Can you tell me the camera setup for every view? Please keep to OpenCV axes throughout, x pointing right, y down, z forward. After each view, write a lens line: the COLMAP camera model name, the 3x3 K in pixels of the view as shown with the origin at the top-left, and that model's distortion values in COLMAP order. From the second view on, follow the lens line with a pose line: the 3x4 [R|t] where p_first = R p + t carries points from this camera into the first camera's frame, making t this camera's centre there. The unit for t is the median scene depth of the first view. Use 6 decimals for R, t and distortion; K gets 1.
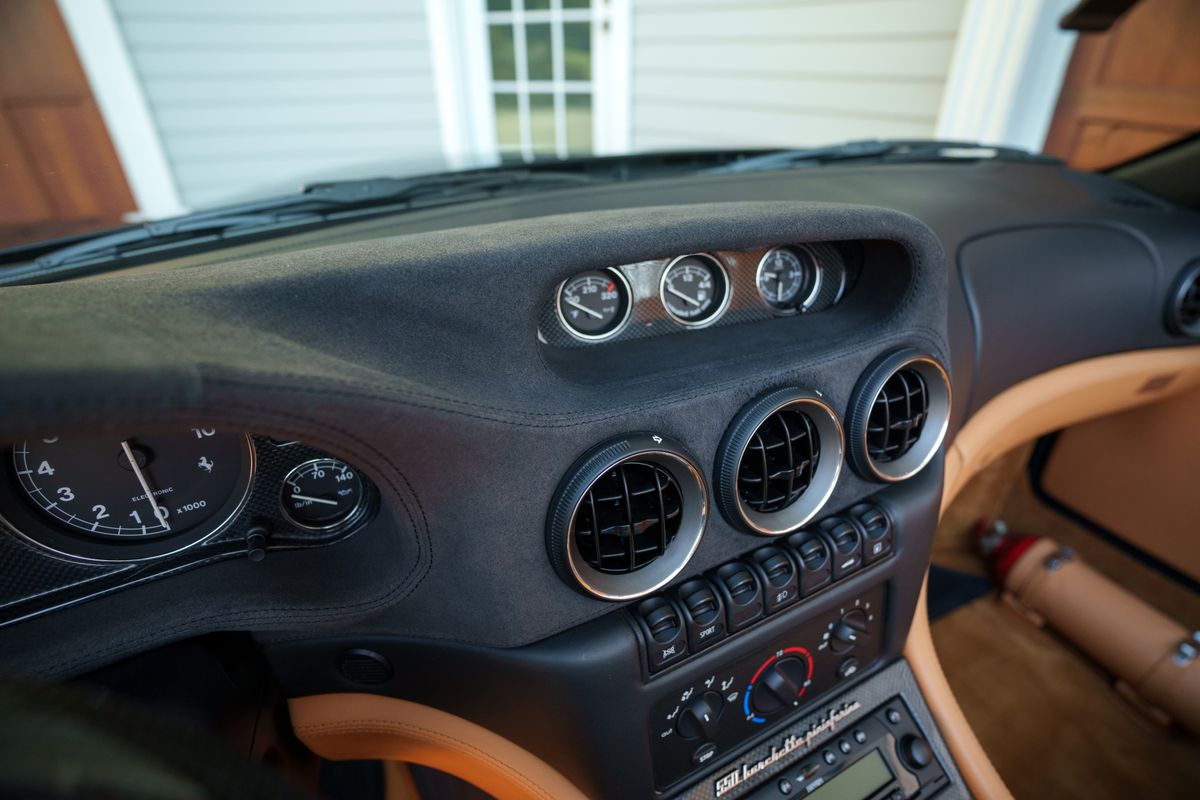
lens RADIAL K [[581.2, 0, 600.0], [0, 581.2, 400.0], [0, 0, 1]] dist [-0.038676, 0.000198]
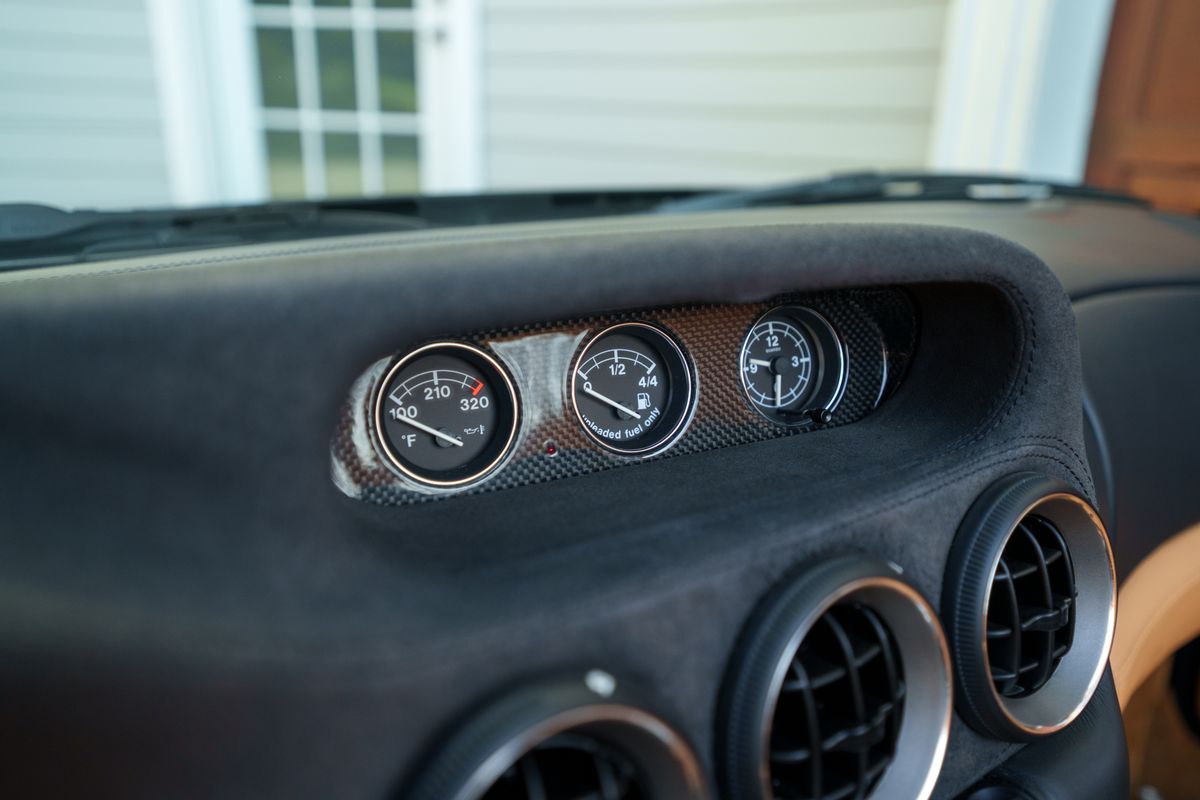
lens RADIAL K [[932.0, 0, 600.0], [0, 932.0, 400.0], [0, 0, 1]] dist [0.043093, 0.003482]
pose [[0.985284, -0.022392, 0.169451, -0.017396], [0.058516, 0.975665, -0.211315, 0.003782], [-0.160595, 0.218121, 0.962617, 0.175669]]
